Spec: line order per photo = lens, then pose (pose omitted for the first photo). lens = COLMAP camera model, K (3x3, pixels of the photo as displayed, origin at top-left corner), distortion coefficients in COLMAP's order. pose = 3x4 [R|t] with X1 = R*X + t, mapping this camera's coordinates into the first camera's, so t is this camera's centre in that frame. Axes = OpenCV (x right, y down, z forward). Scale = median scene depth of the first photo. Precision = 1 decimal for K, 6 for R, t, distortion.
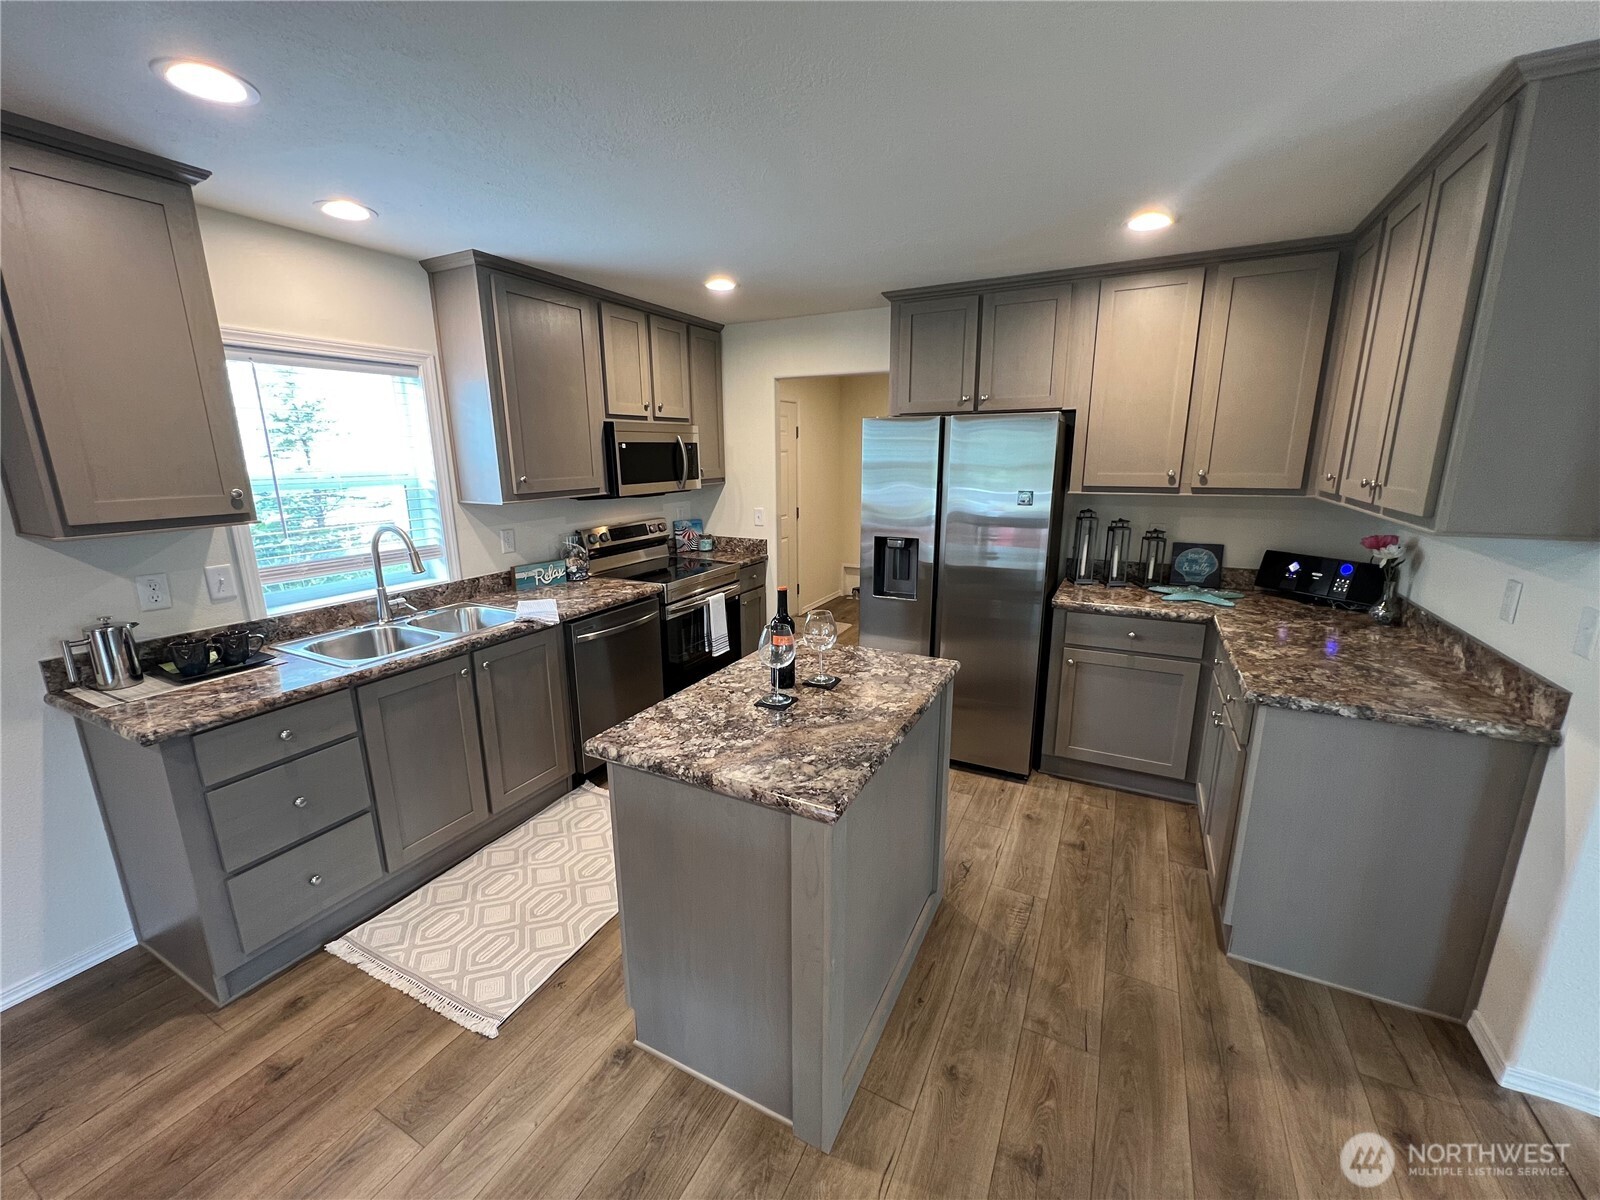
lens RADIAL K [[638.5, 0, 795.3], [0, 638.5, 599.1], [0, 0, 1]] dist [-0.001775, 0.000003]
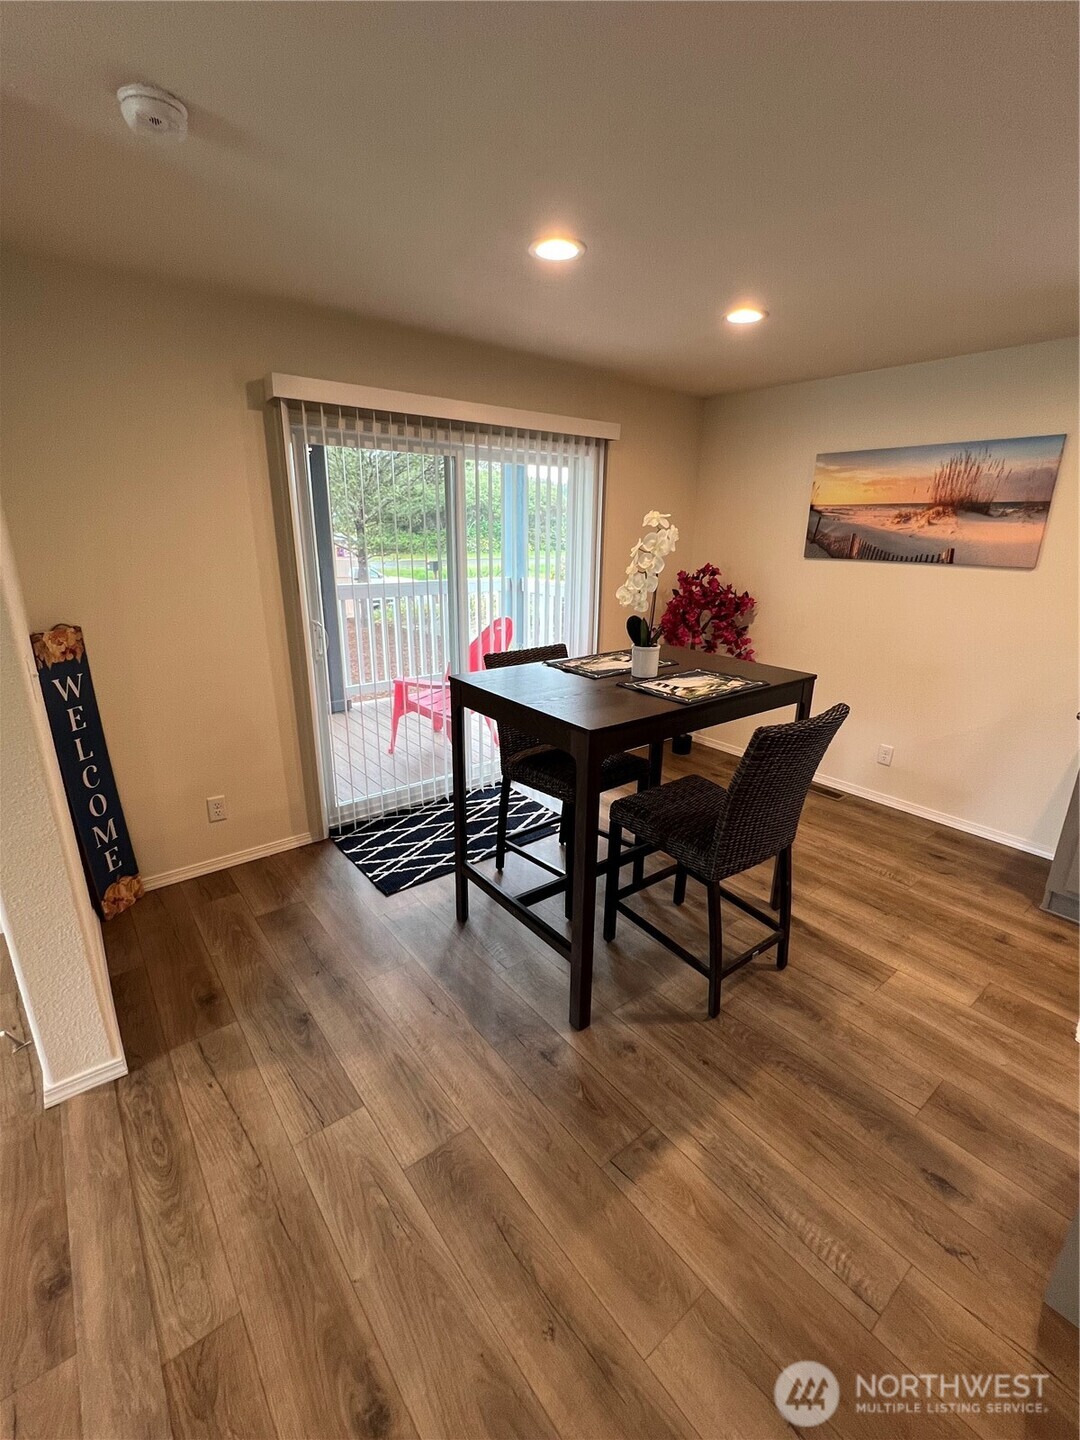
lens RADIAL K [[625.5, 0, 540.0], [0, 625.5, 720.0], [0, 0, 1]] dist [-0.000146, 0.000228]
pose [[-0.410390, 0.275342, -0.869349, 0.519874], [-0.211987, 0.898405, 0.384616, -0.046827], [0.886928, 0.342134, -0.310327, 0.196407]]
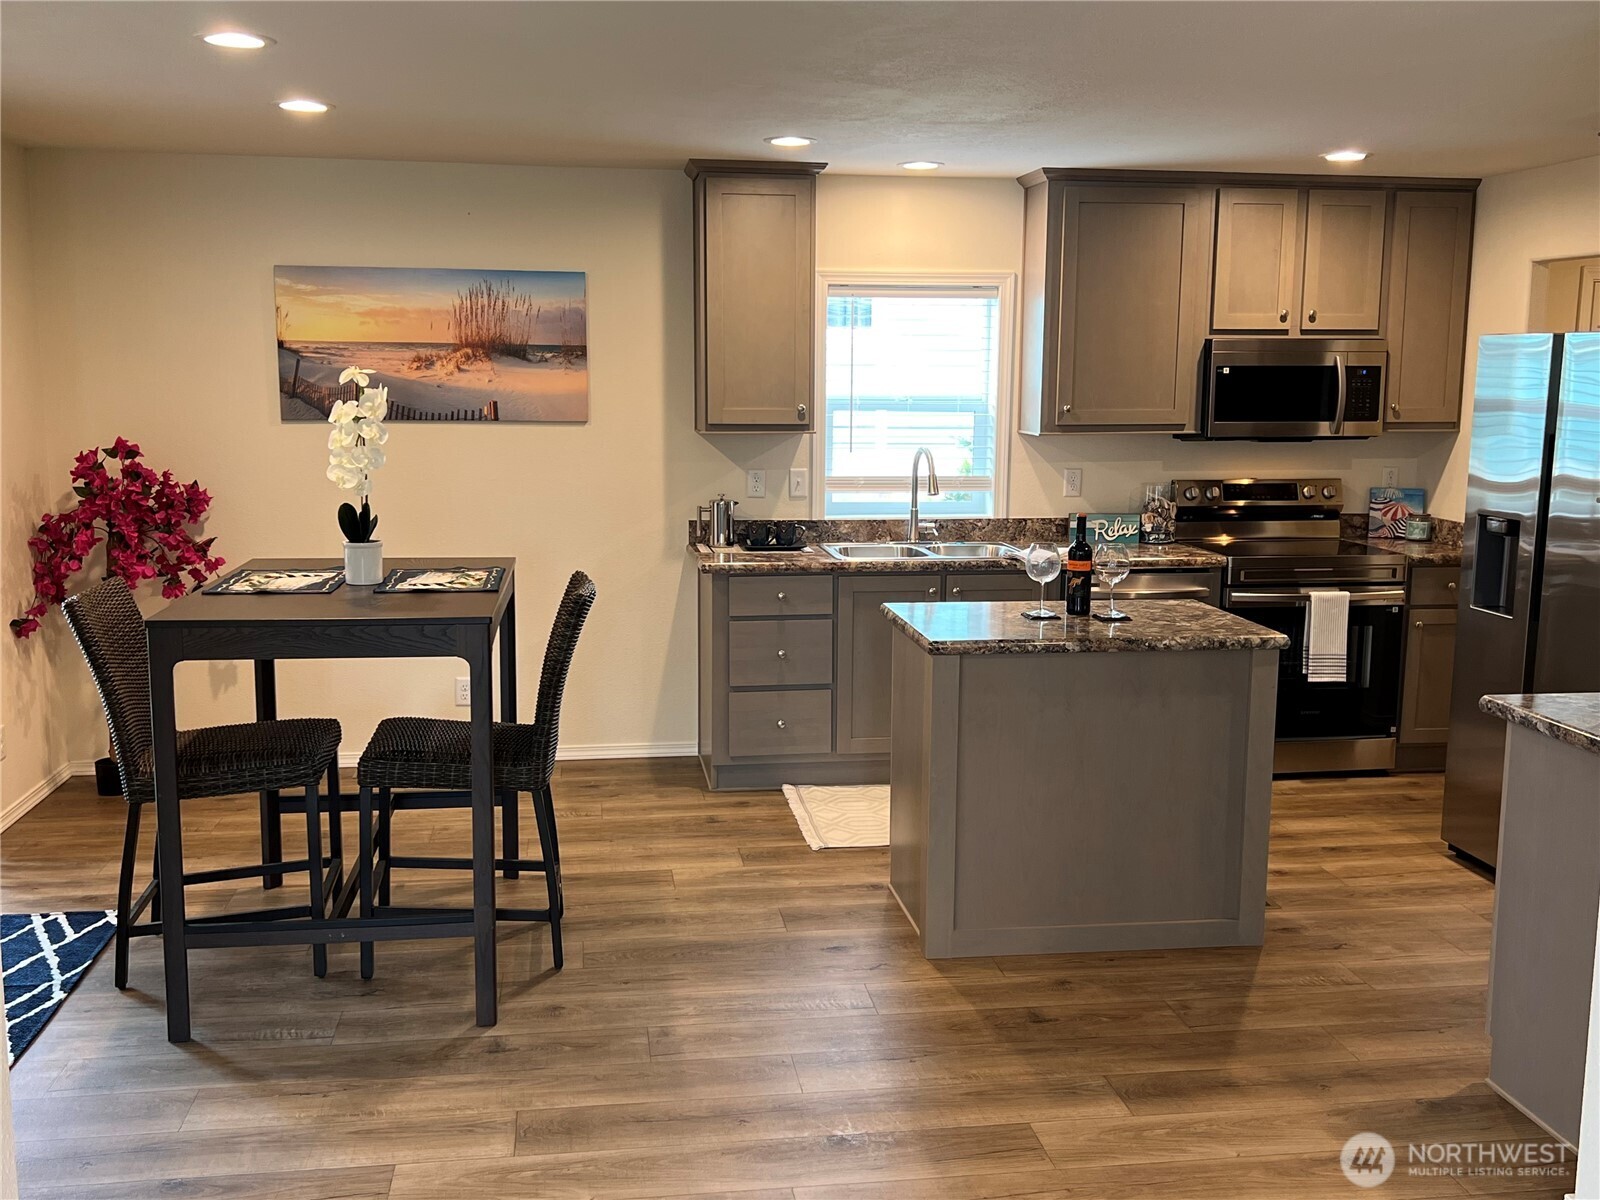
lens RADIAL K [[1523.6, 0, 798.9], [0, 1523.6, 633.9], [0, 0, 1]] dist [0.116929, -0.296068]
pose [[0.582223, 0.151071, -0.798870, 1.219177], [-0.194679, 0.979905, 0.043422, 0.108267], [0.789377, 0.130243, 0.599934, -0.577271]]
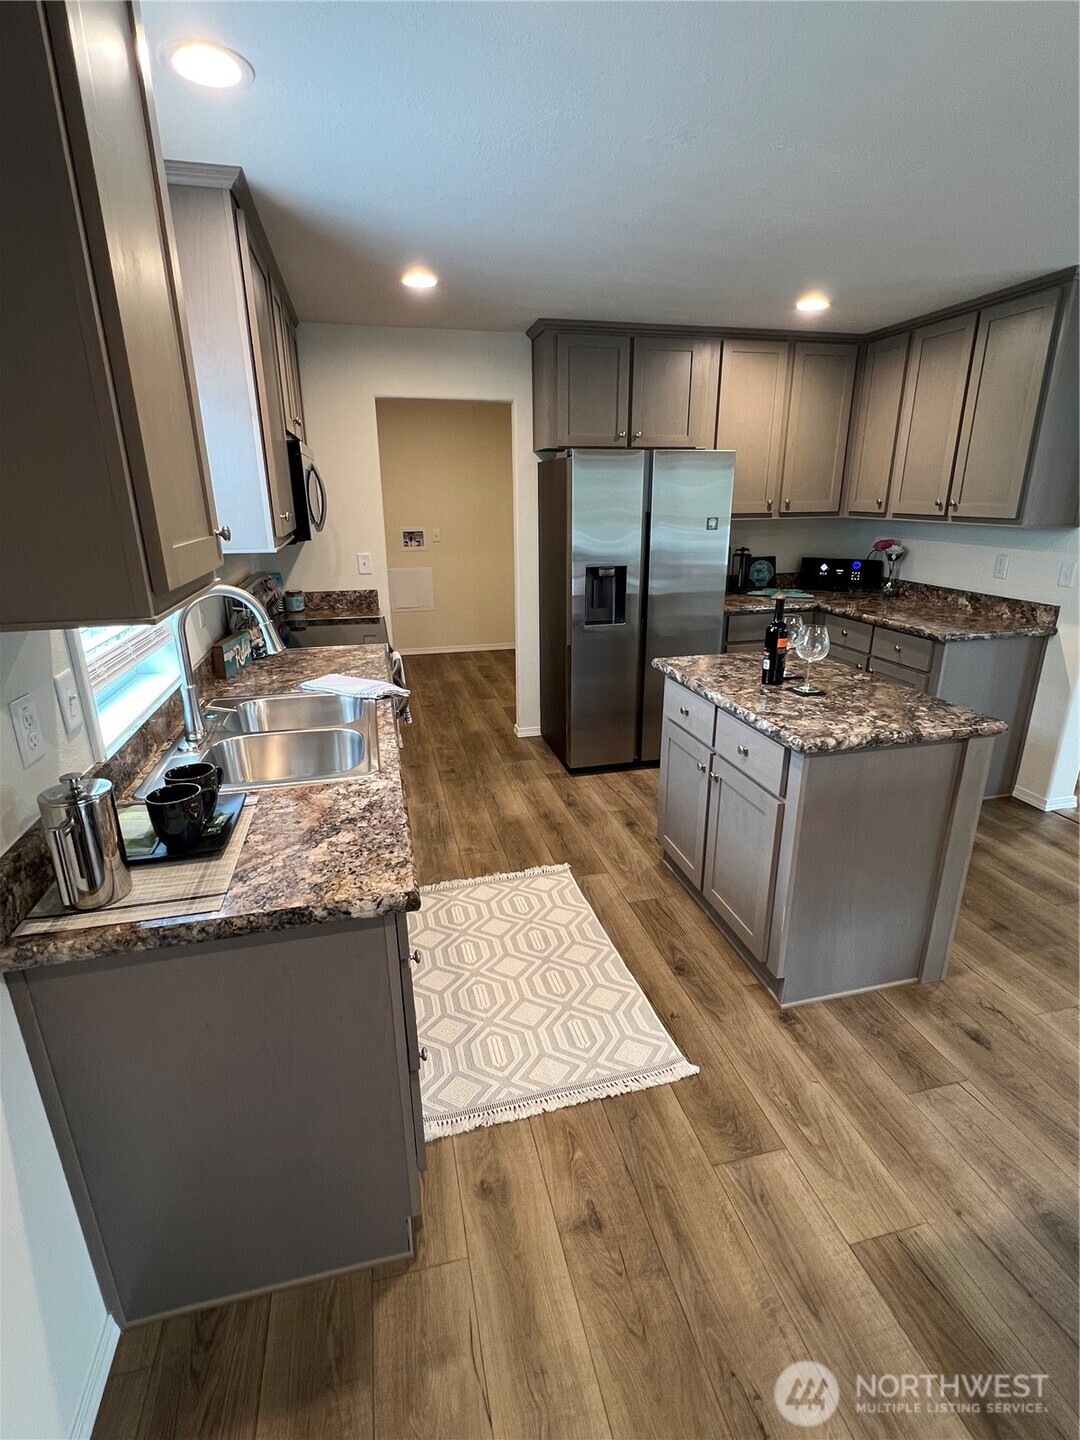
lens RADIAL K [[690.6, 0, 540.0], [0, 690.6, 720.0], [0, 0, 1]] dist [-0.004131, -0.000489]
pose [[0.751756, -0.204207, 0.627026, -0.841108], [0.150490, 0.978880, 0.138370, -0.027189], [-0.642040, -0.009659, 0.766610, 0.229852]]
